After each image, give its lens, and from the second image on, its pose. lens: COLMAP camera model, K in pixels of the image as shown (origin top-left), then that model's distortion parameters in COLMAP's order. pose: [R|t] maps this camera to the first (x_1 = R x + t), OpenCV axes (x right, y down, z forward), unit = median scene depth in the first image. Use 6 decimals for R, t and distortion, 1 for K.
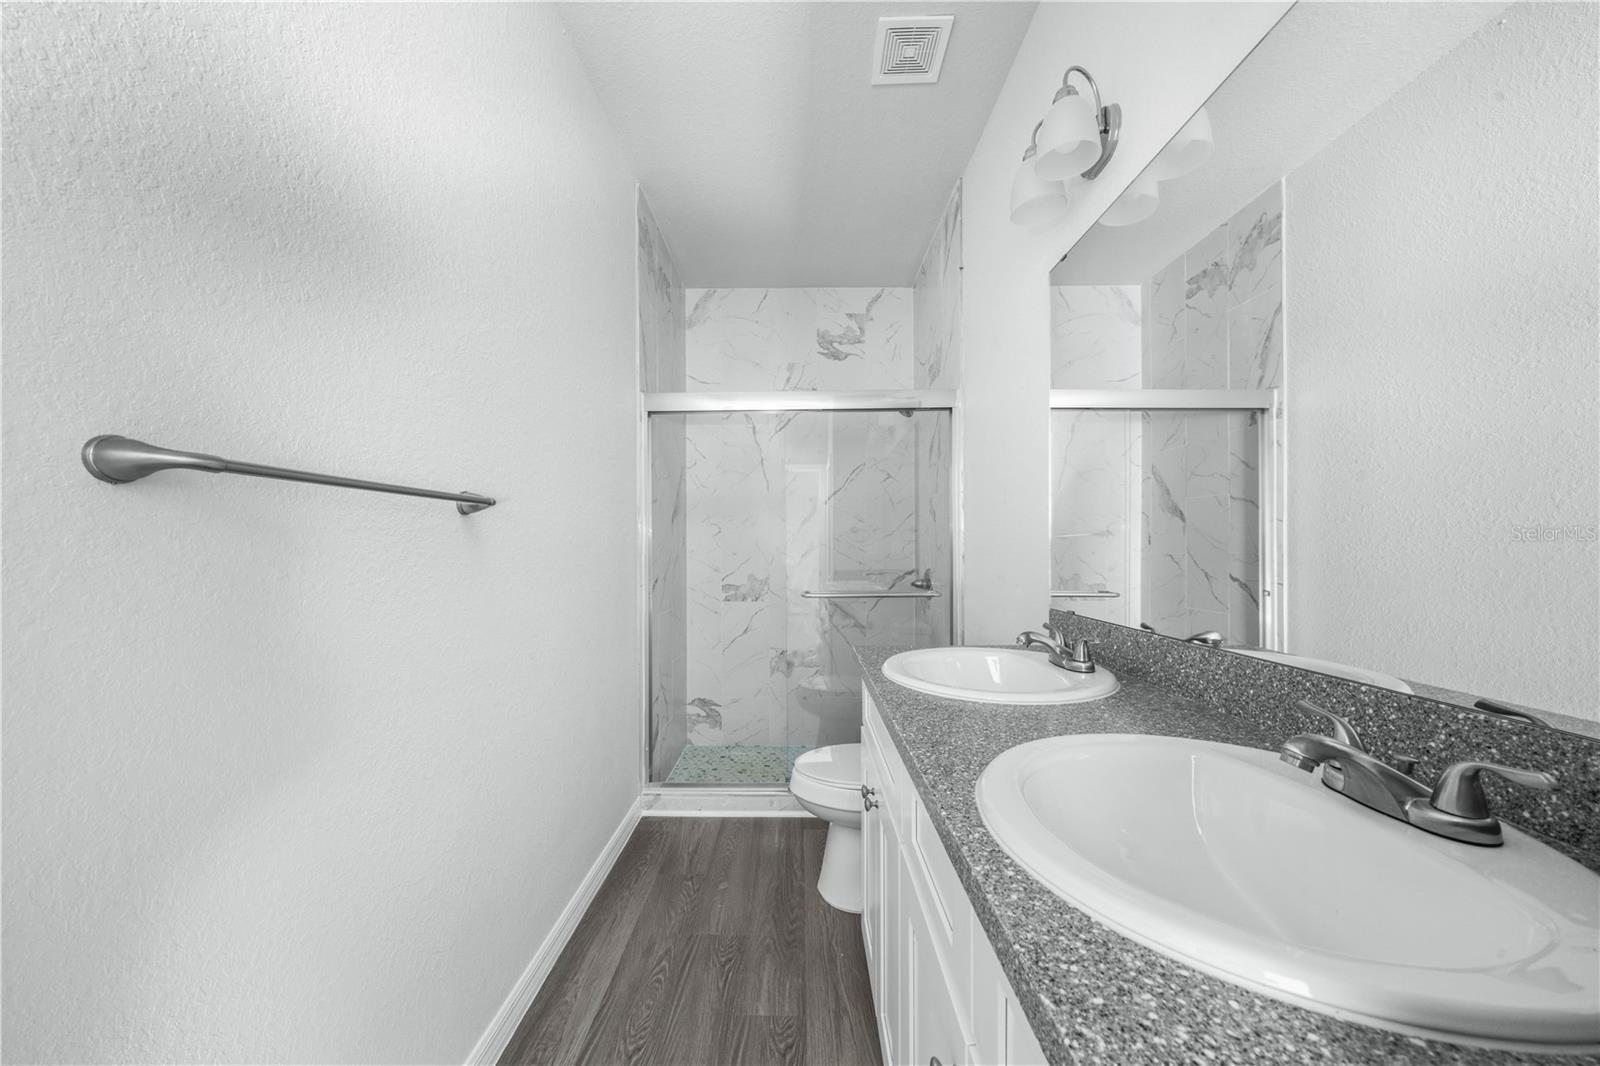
lens RADIAL K [[552.8, 0, 801.0], [0, 552.8, 540.0], [0, 0, 1]] dist [-0.000193, -0.000506]
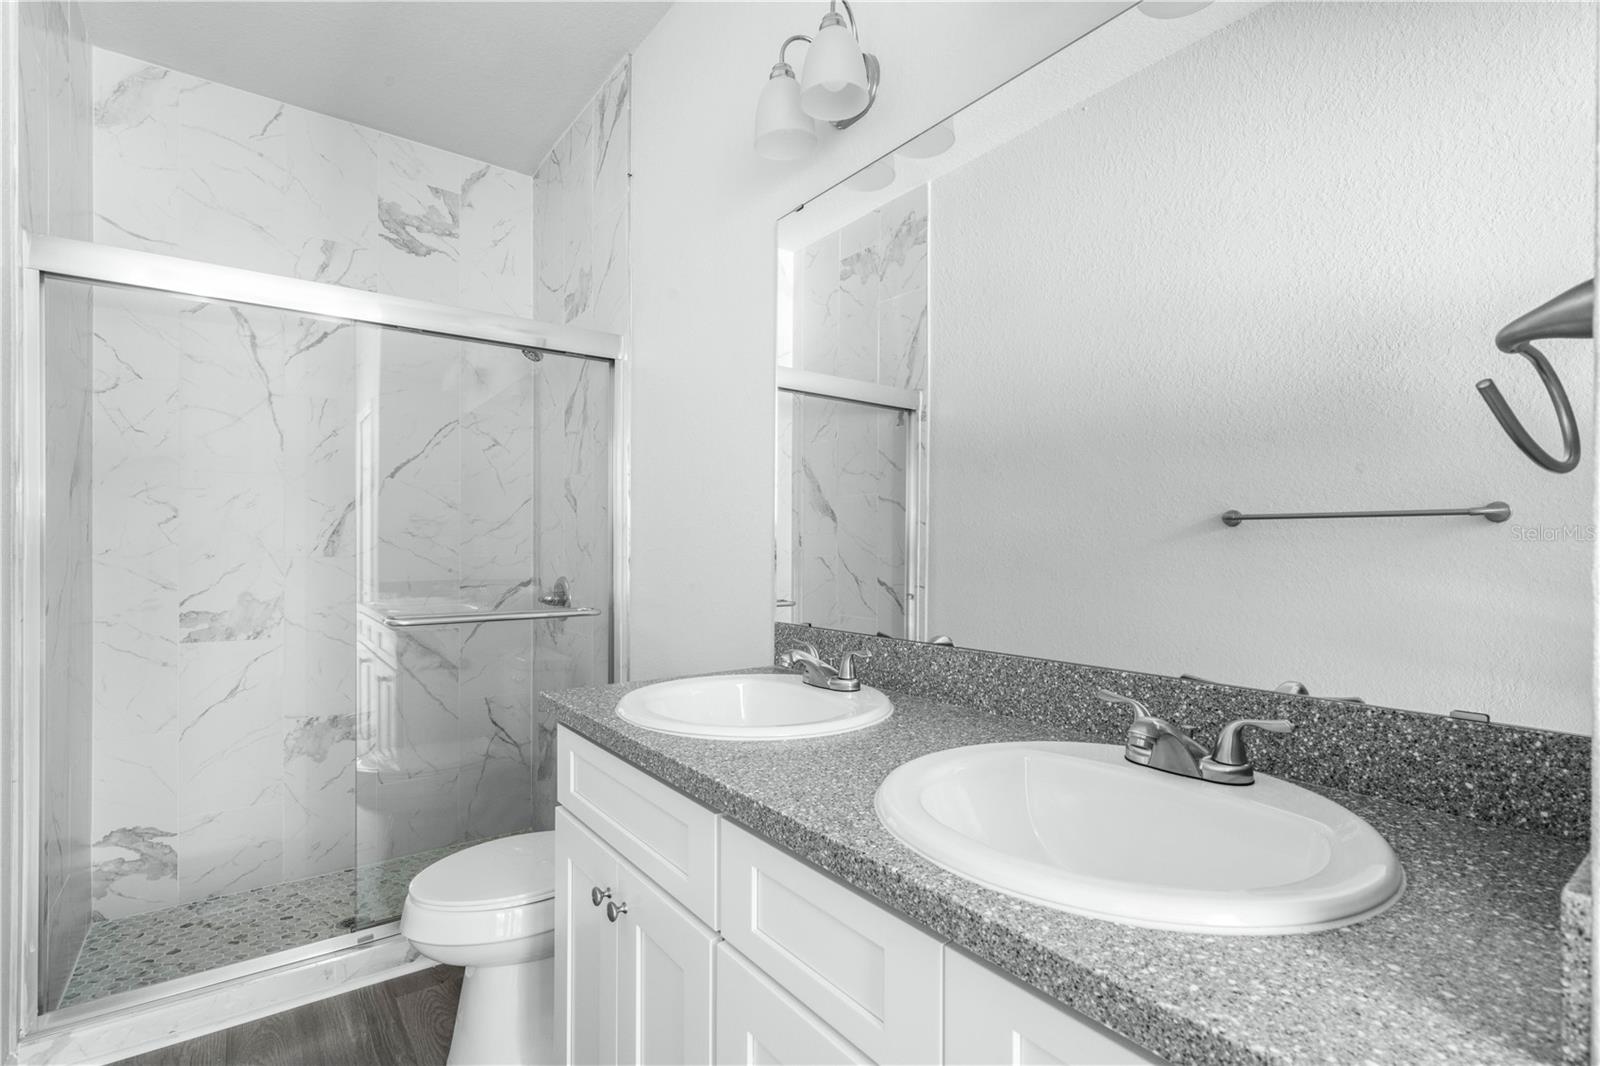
lens RADIAL K [[749.6, 0, 800.5], [0, 749.6, 538.9], [0, 0, 1]] dist [0.006272, 0.000504]
pose [[0.803322, 0.014390, 0.595372, -0.117053], [-0.015301, 0.999877, -0.003521, 0.001078], [-0.595349, -0.006281, 0.803443, 0.039943]]
